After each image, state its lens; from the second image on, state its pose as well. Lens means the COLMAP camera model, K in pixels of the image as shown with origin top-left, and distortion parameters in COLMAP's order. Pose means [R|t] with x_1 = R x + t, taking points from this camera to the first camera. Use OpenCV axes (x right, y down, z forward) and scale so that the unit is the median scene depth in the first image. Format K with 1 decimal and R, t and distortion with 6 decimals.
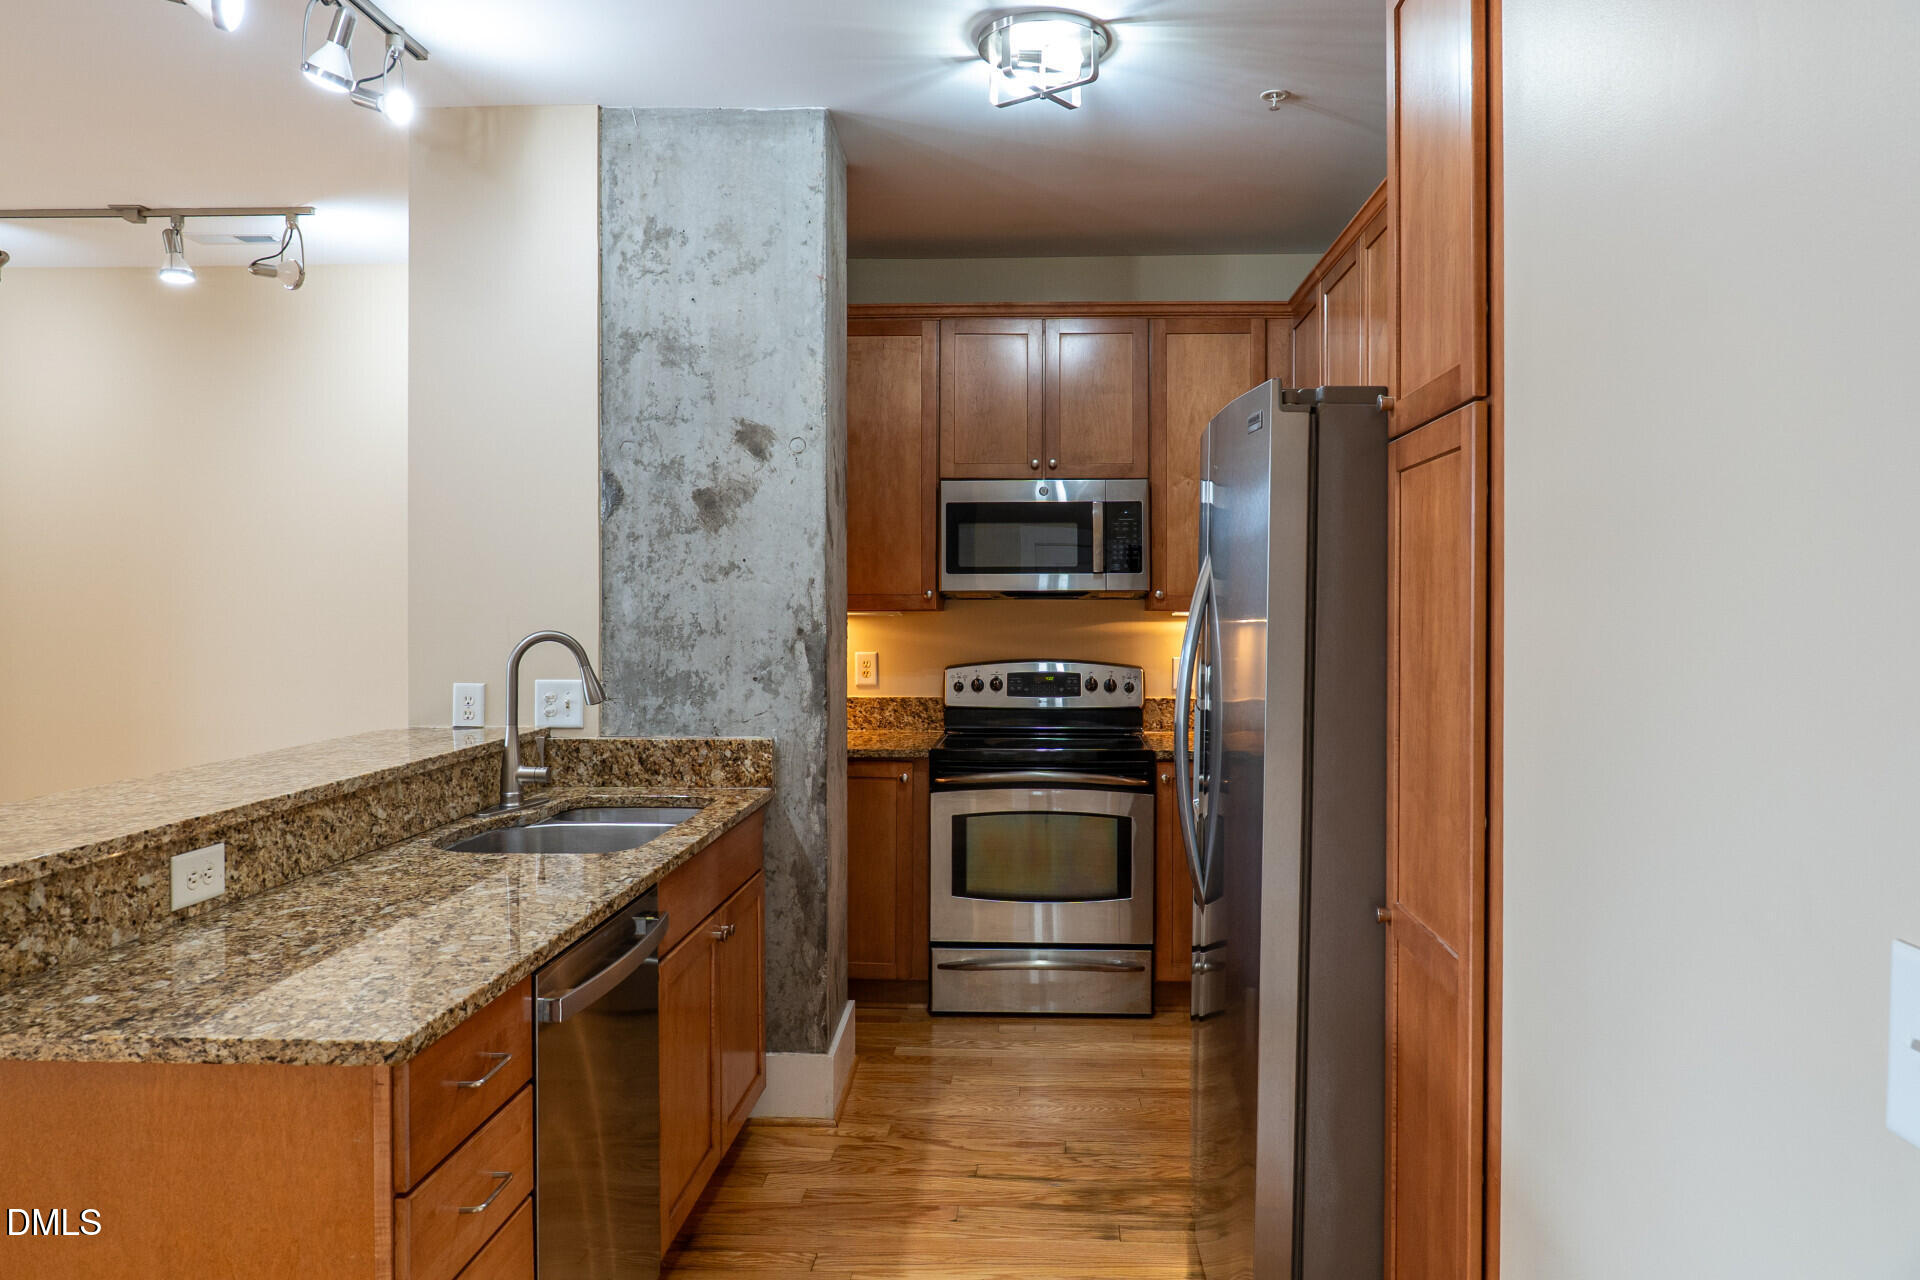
lens RADIAL K [[1315.9, 0, 1000.7], [0, 1315.9, 615.9], [0, 0, 1]] dist [-0.010669, -0.001902]
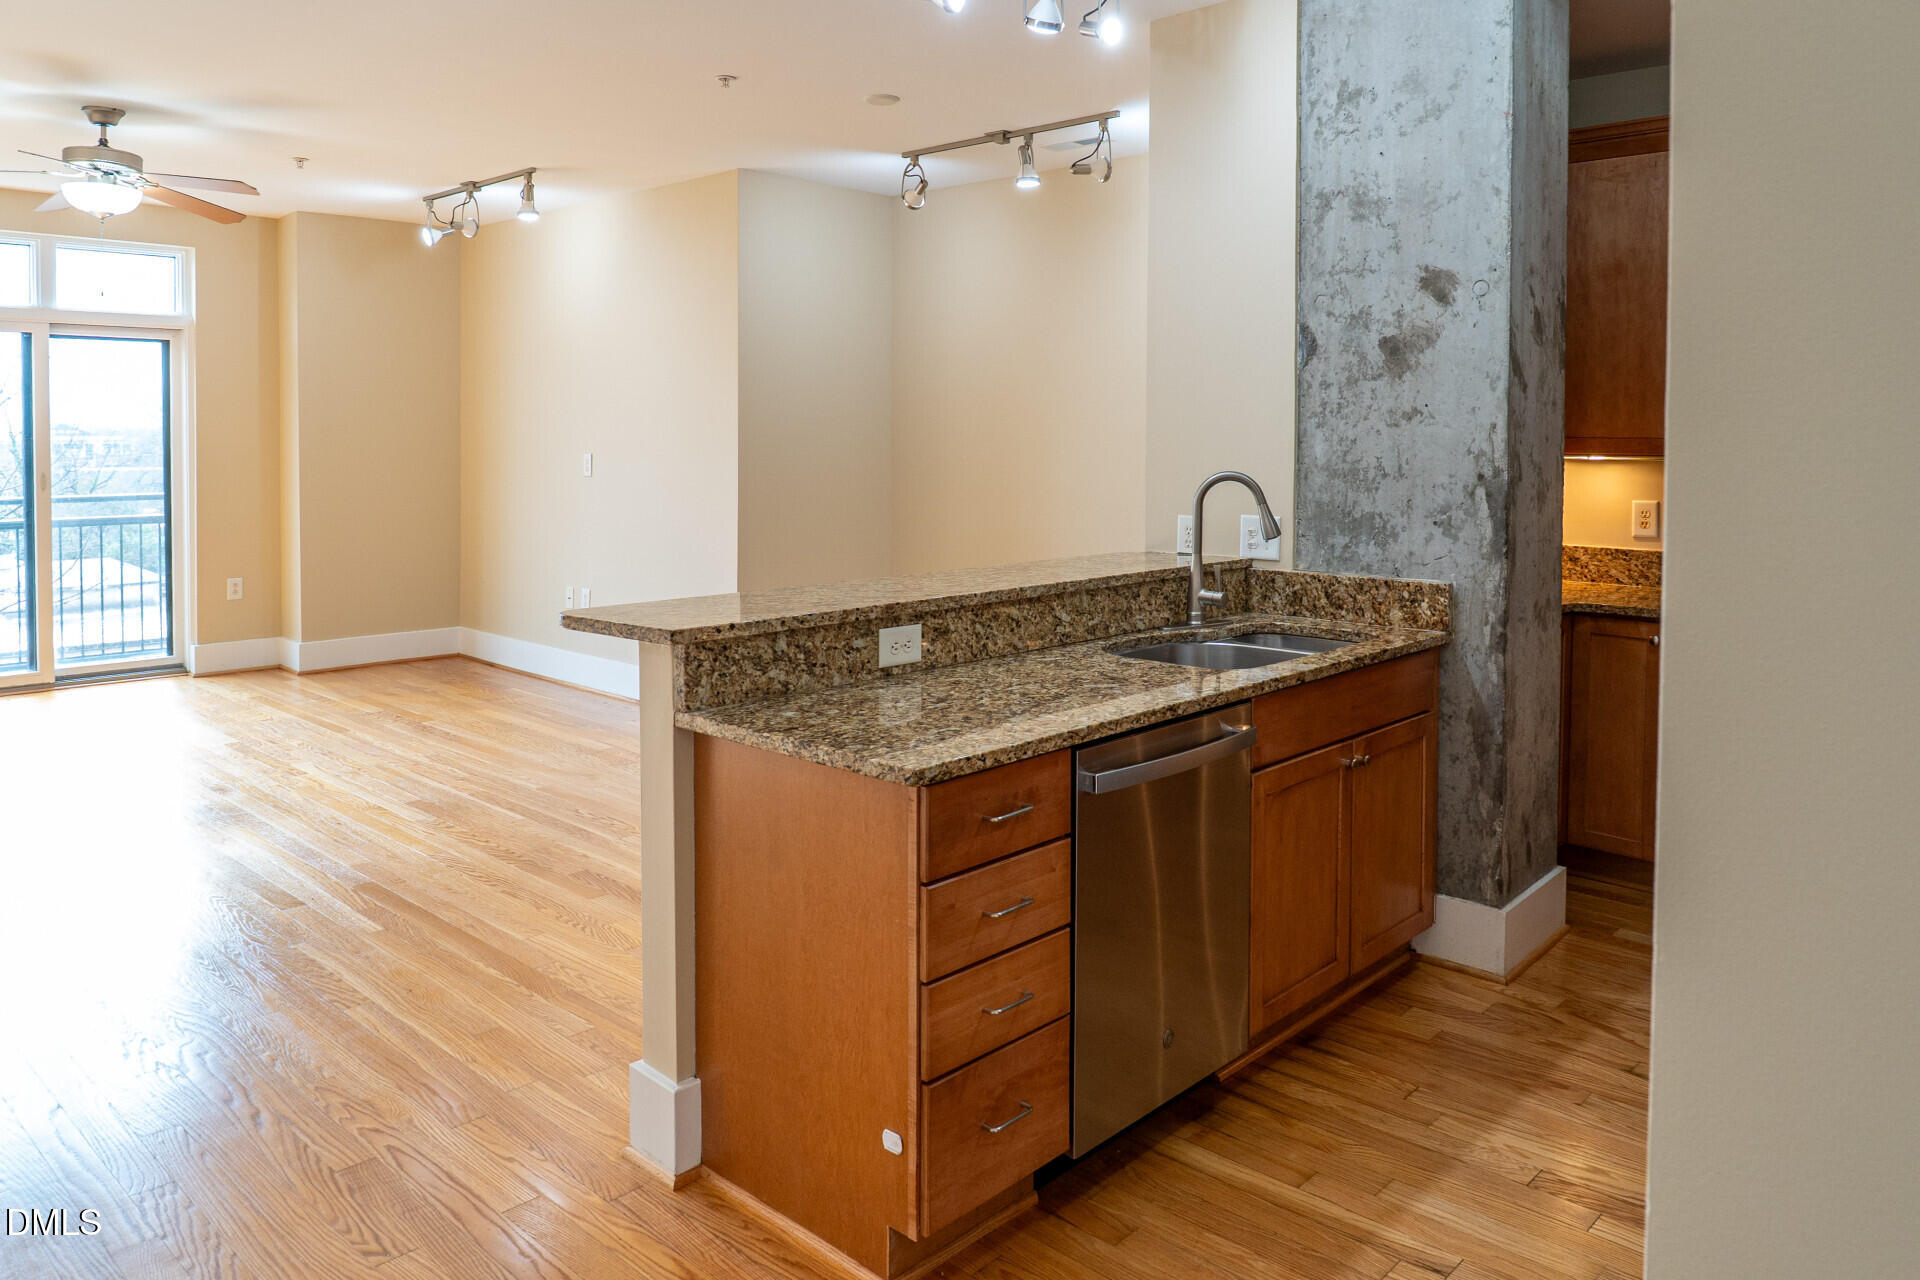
lens RADIAL K [[1336.3, 0, 960.4], [0, 1336.3, 473.6], [0, 0, 1]] dist [-0.006388, -0.000305]
pose [[0.752072, 0.020836, -0.658752, 0.213777], [-0.010290, 0.999750, 0.019874, -0.006663], [0.659001, -0.008168, 0.752098, -0.009263]]
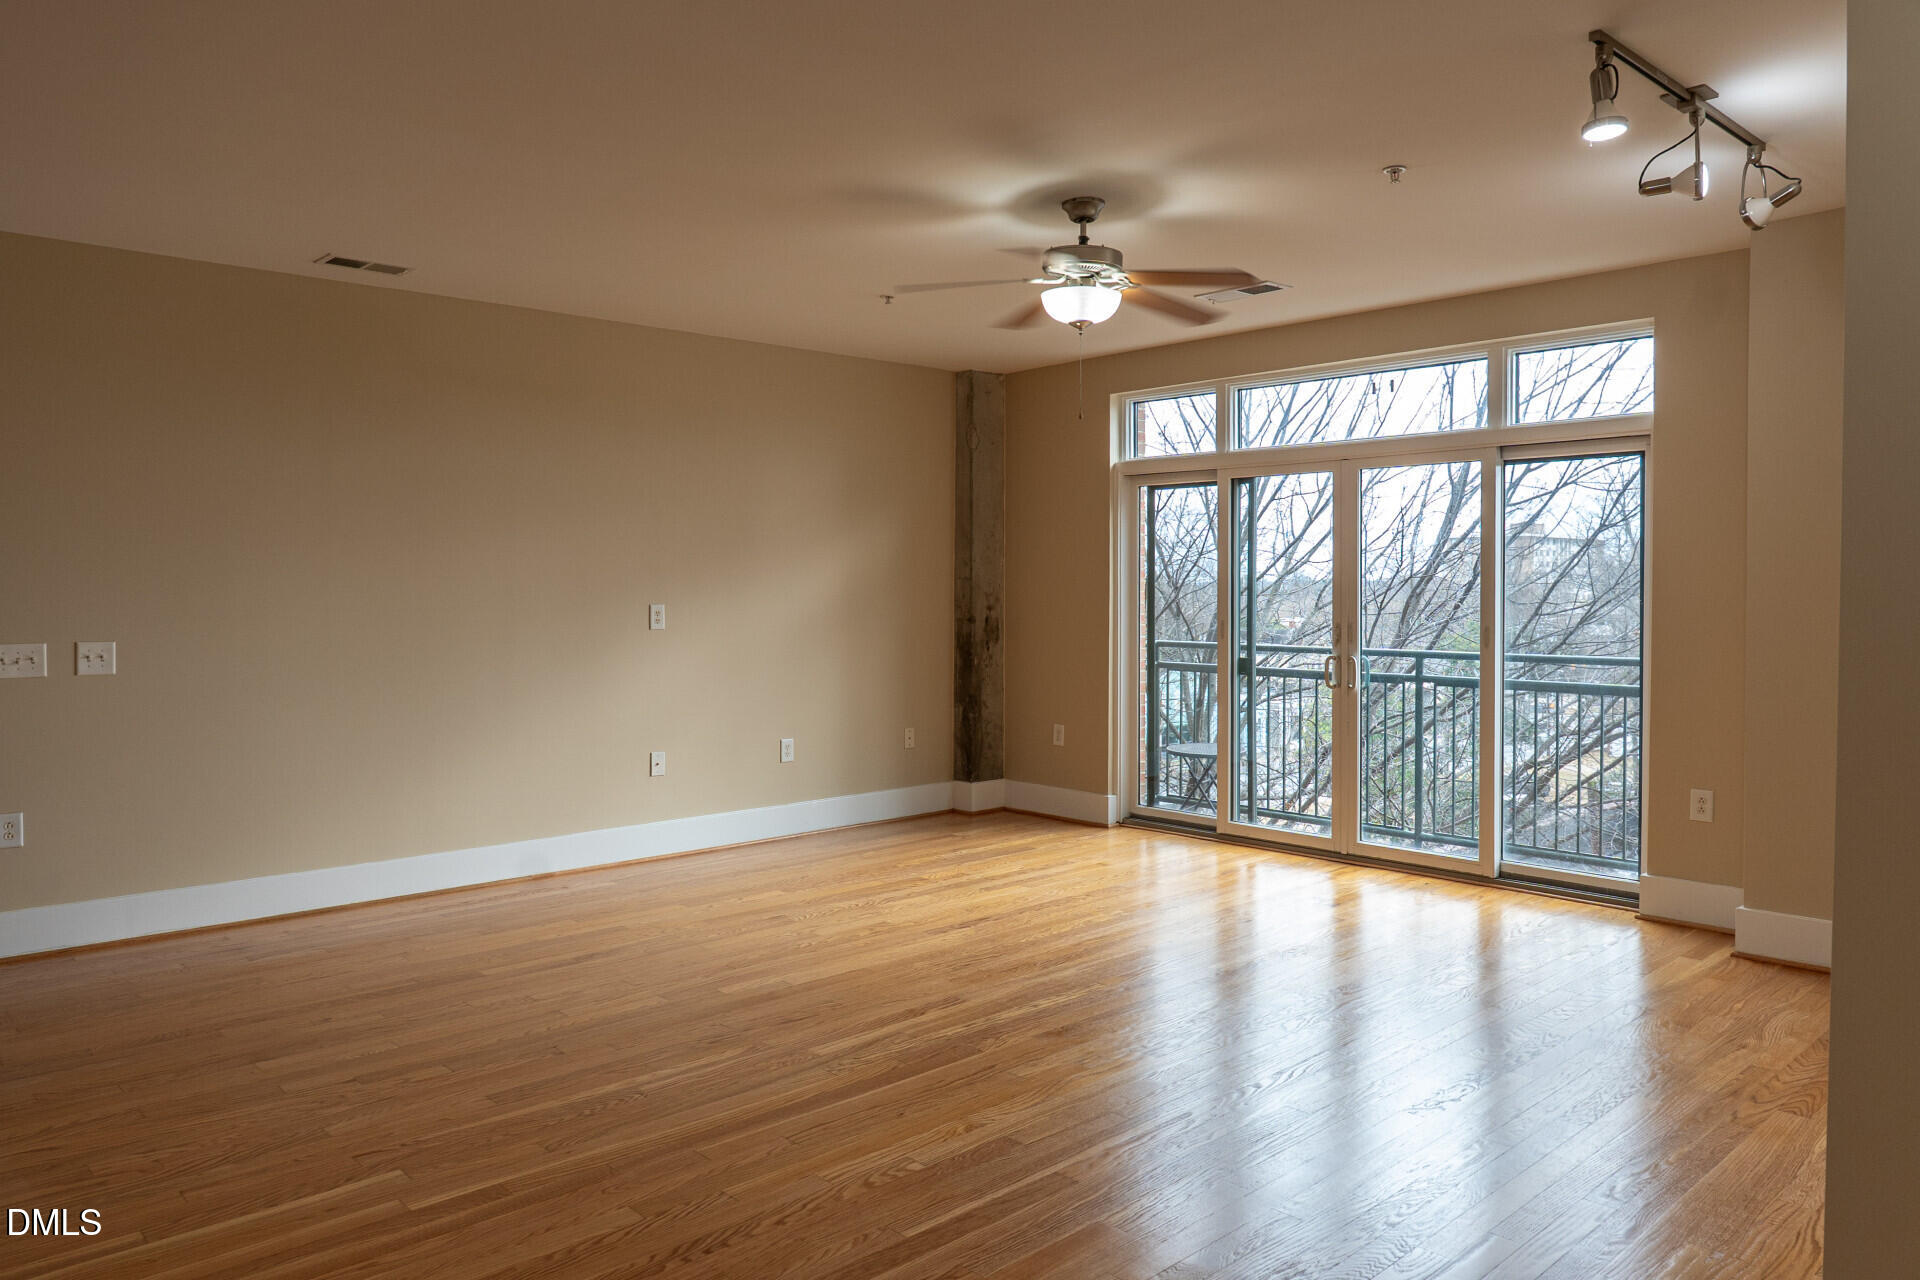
lens RADIAL K [[1312.3, 0, 915.1], [0, 1312.3, 595.3], [0, 0, 1]] dist [-0.007656, -0.001605]
pose [[-0.719833, 0.003404, -0.694139, -0.506807], [-0.008888, 0.999861, 0.014120, -0.008023], [0.694091, 0.016334, -0.719702, 1.333213]]
